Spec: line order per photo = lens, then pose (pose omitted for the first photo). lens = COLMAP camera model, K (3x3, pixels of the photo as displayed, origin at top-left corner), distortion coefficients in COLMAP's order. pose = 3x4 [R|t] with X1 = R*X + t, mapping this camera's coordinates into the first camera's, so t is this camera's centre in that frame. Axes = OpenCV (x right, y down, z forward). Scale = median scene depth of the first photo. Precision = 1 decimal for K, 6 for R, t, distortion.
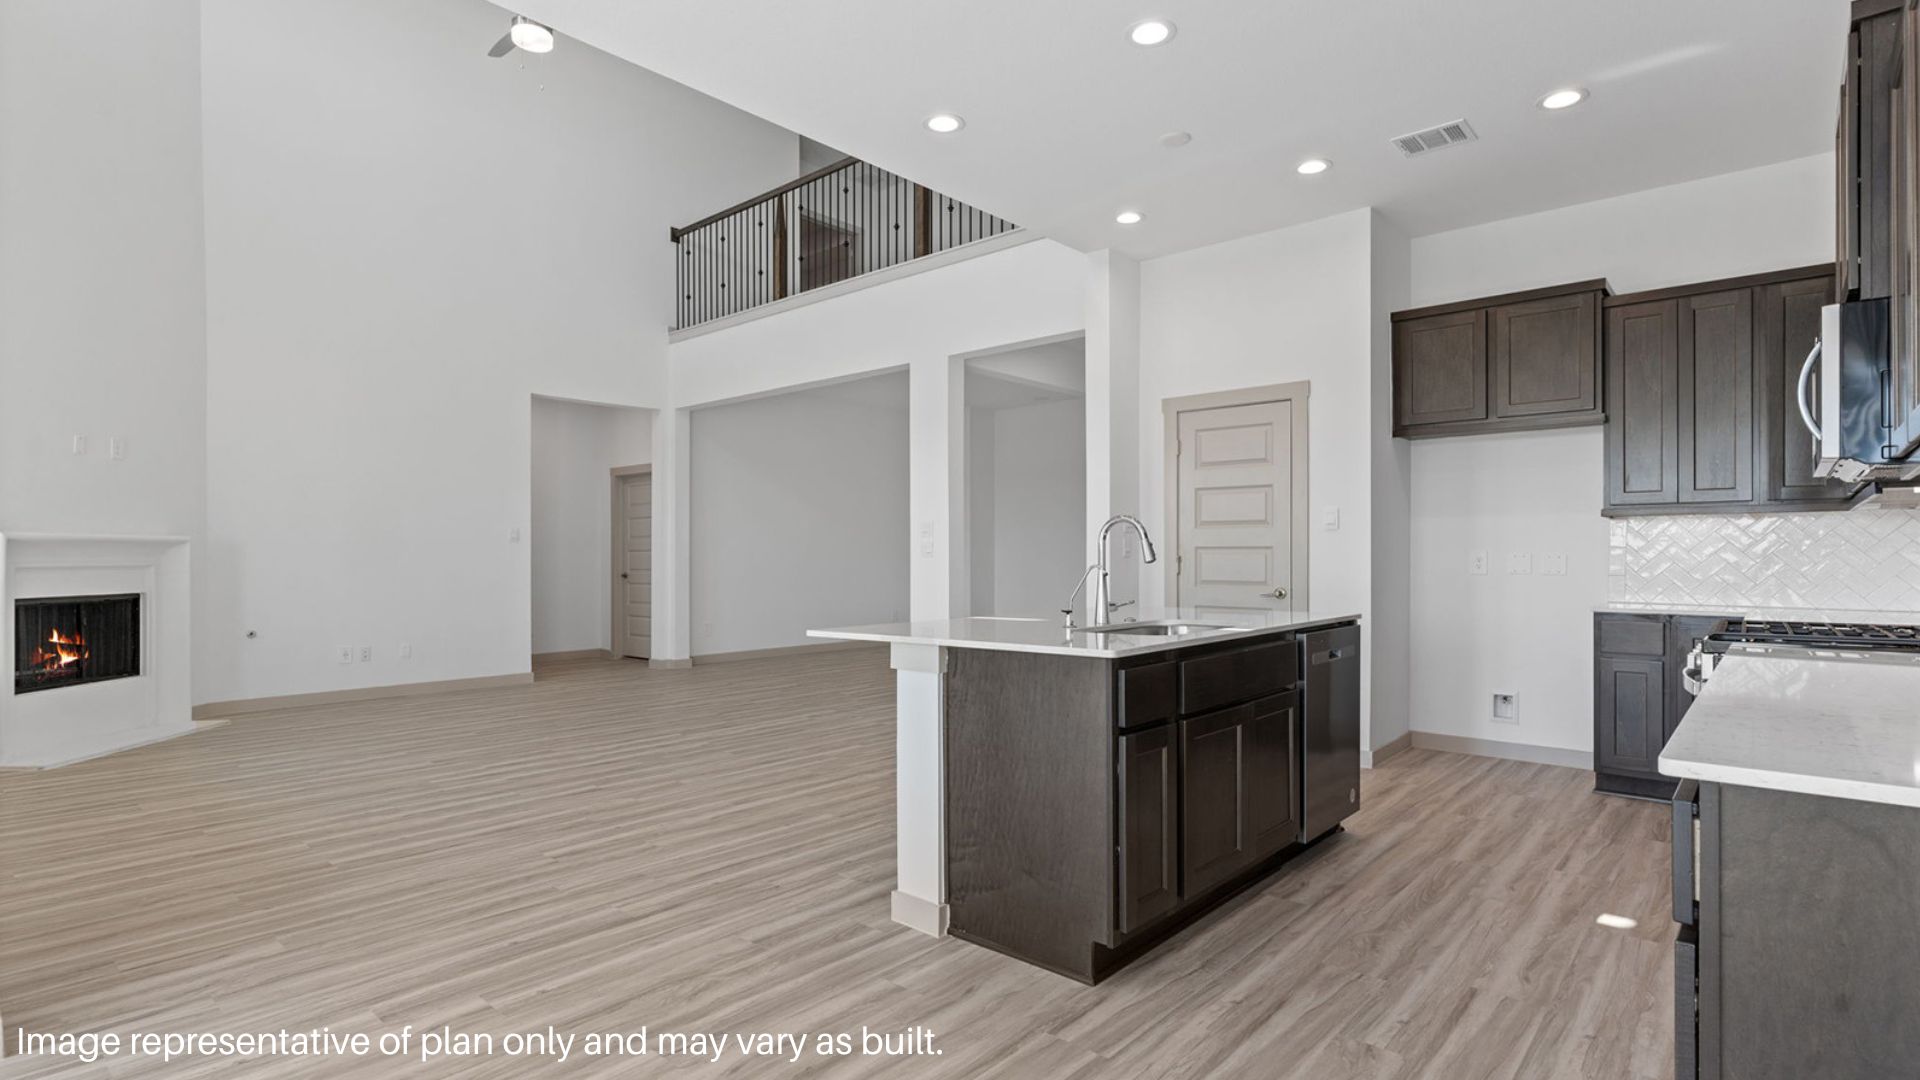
lens RADIAL K [[935.9, 0, 955.3], [0, 935.9, 555.9], [0, 0, 1]] dist [0.001258, 0.000064]
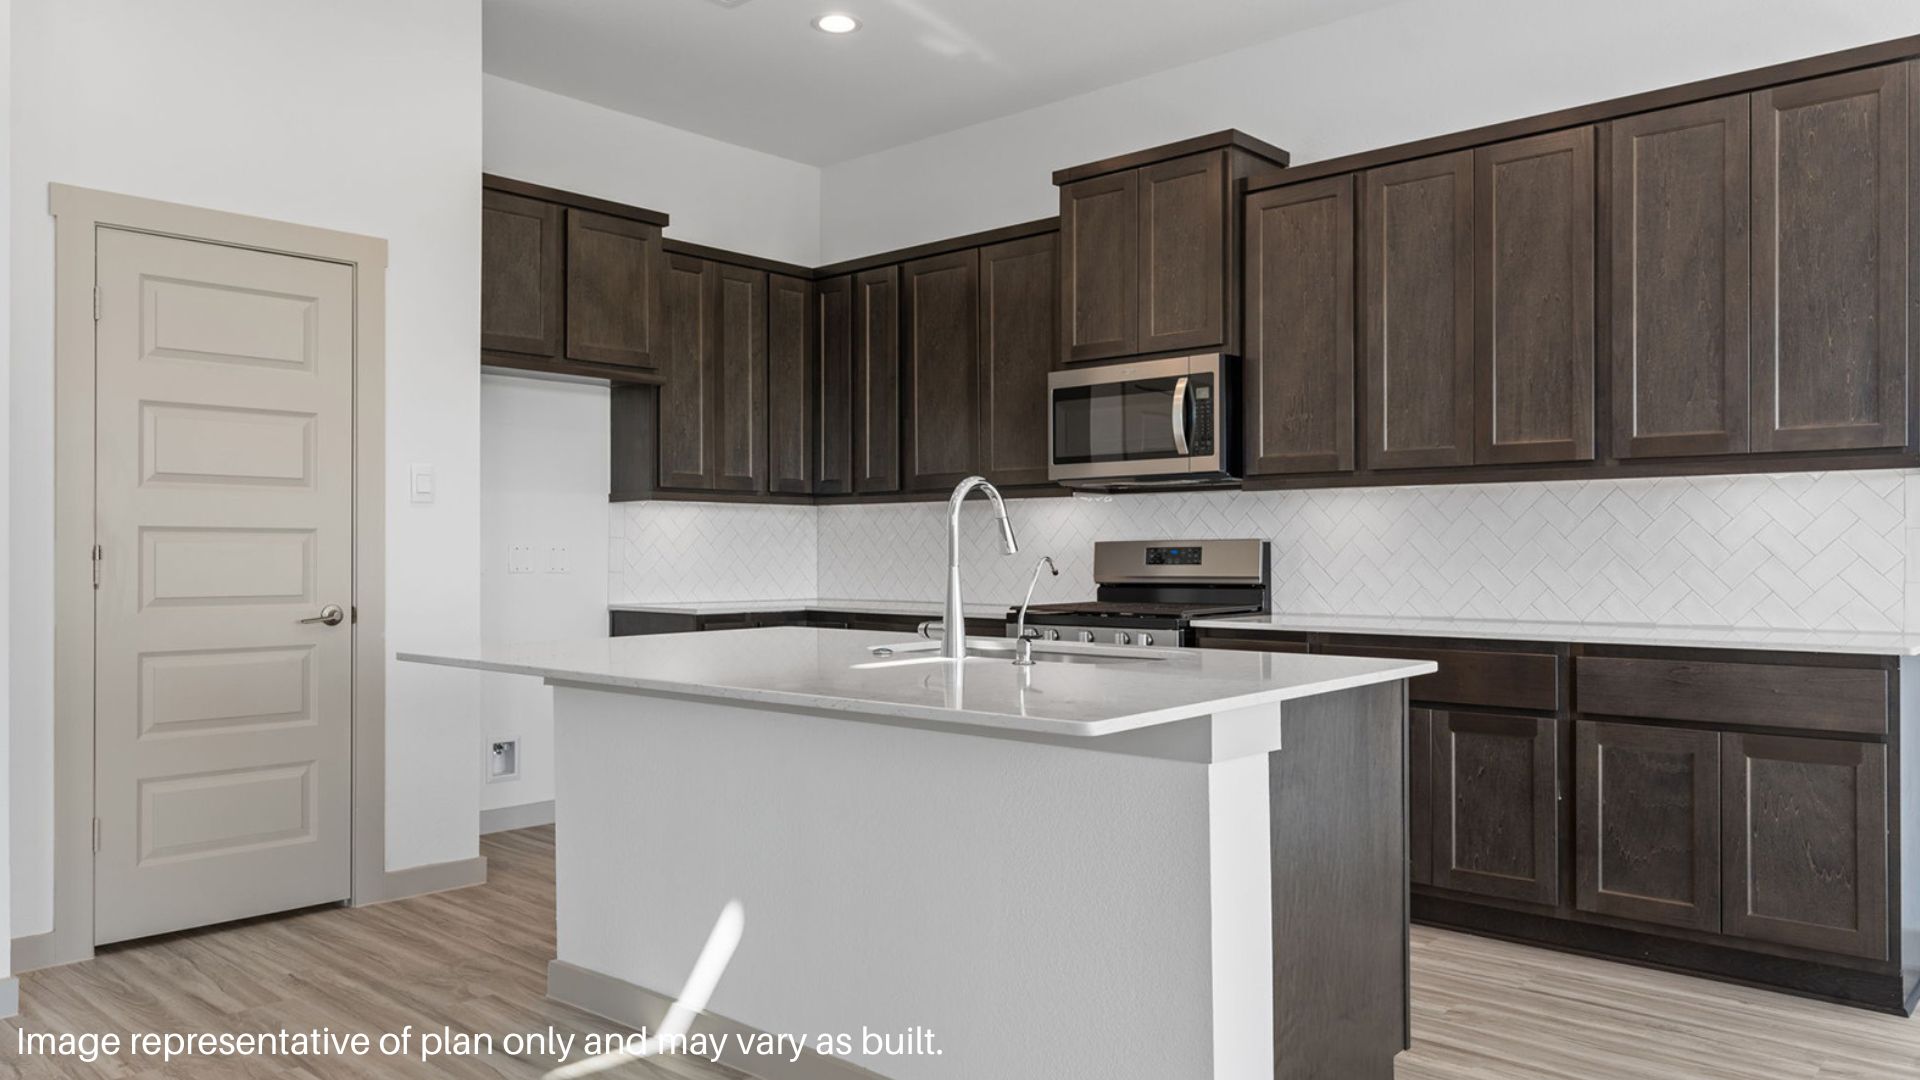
lens RADIAL K [[1361.2, 0, 969.0], [0, 1361.2, 545.7], [0, 0, 1]] dist [0.005836, 0.000512]
pose [[0.004116, 0.005991, 0.999974, -0.410588], [0.000242, 0.999982, -0.005992, 0.004286], [-0.999991, 0.000266, 0.004115, 0.579839]]
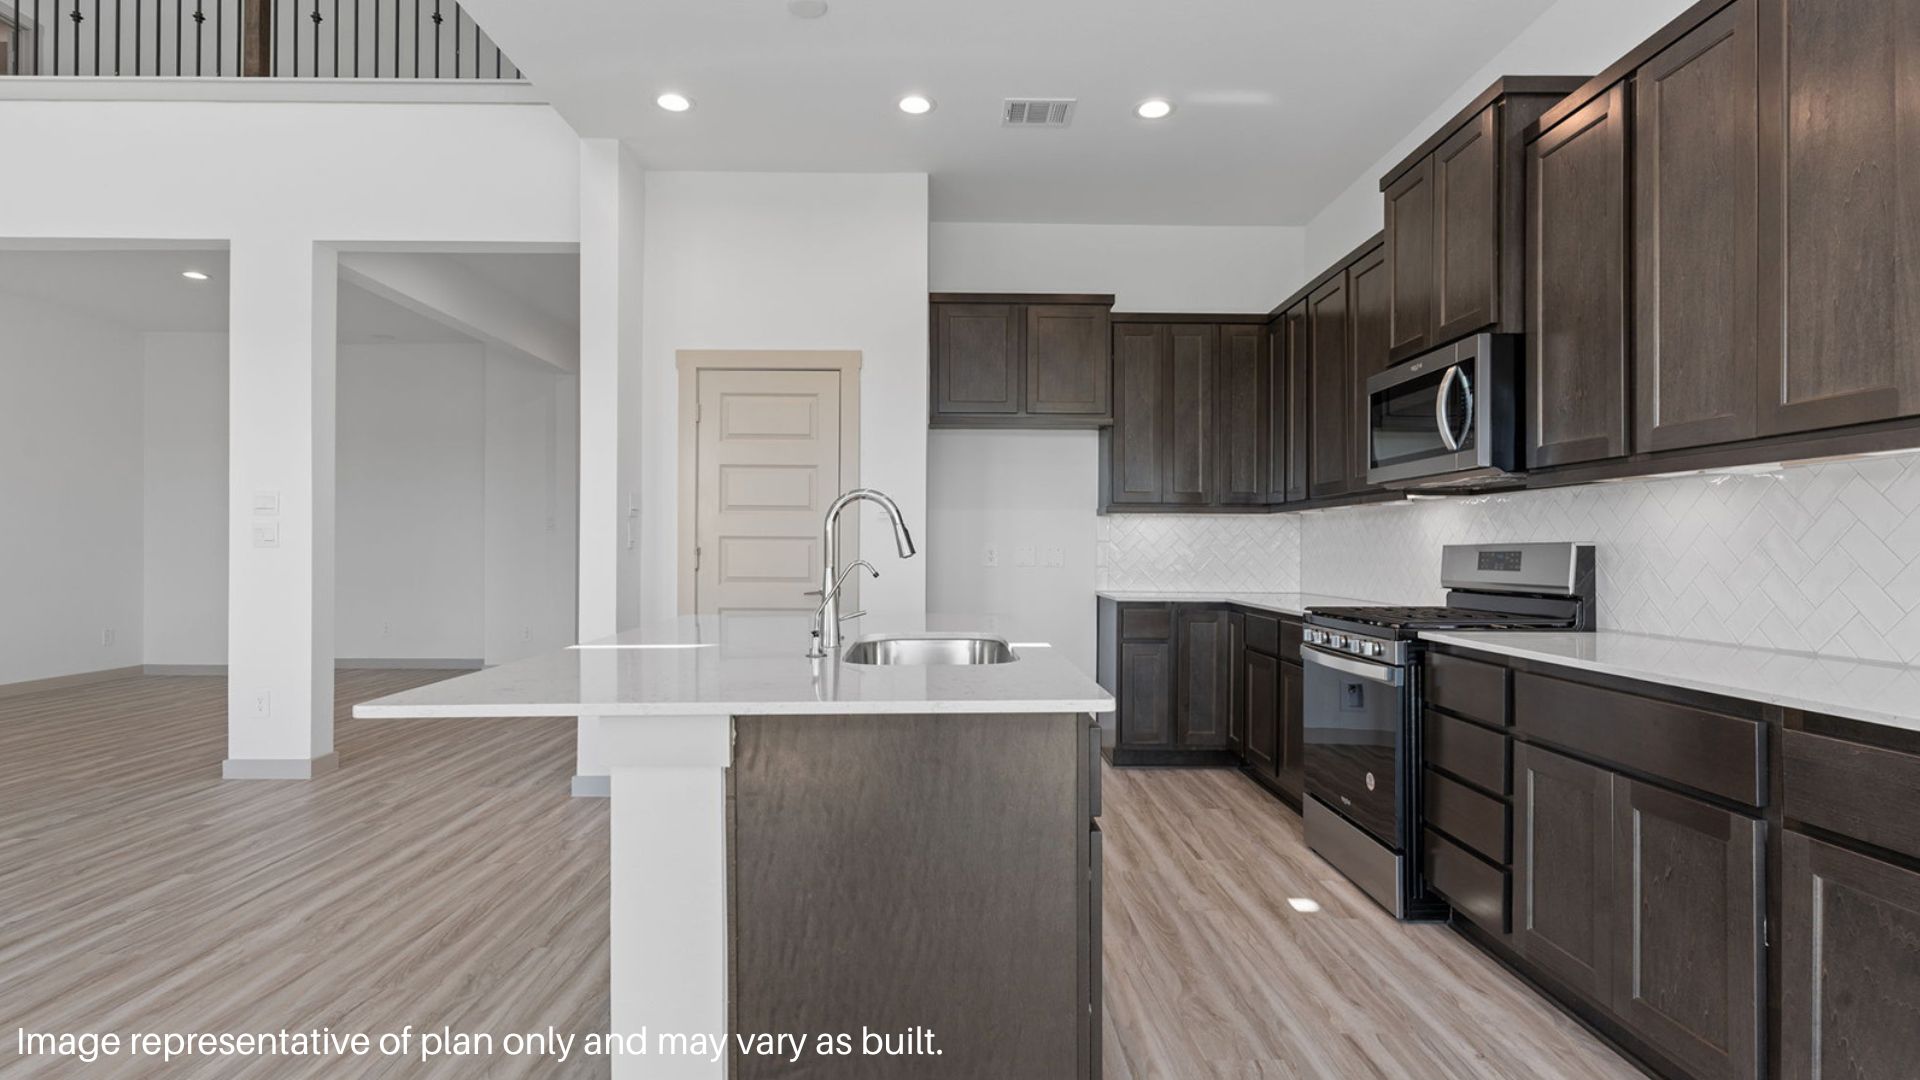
lens RADIAL K [[933.2, 0, 953.3], [0, 933.2, 546.4], [0, 0, 1]] dist [0.002589, 0.000761]
pose [[0.739490, 0.005857, 0.673142, -0.139670], [-0.005622, 0.999981, -0.002524, 0.000327], [-0.673144, -0.001918, 0.739509, 0.256385]]
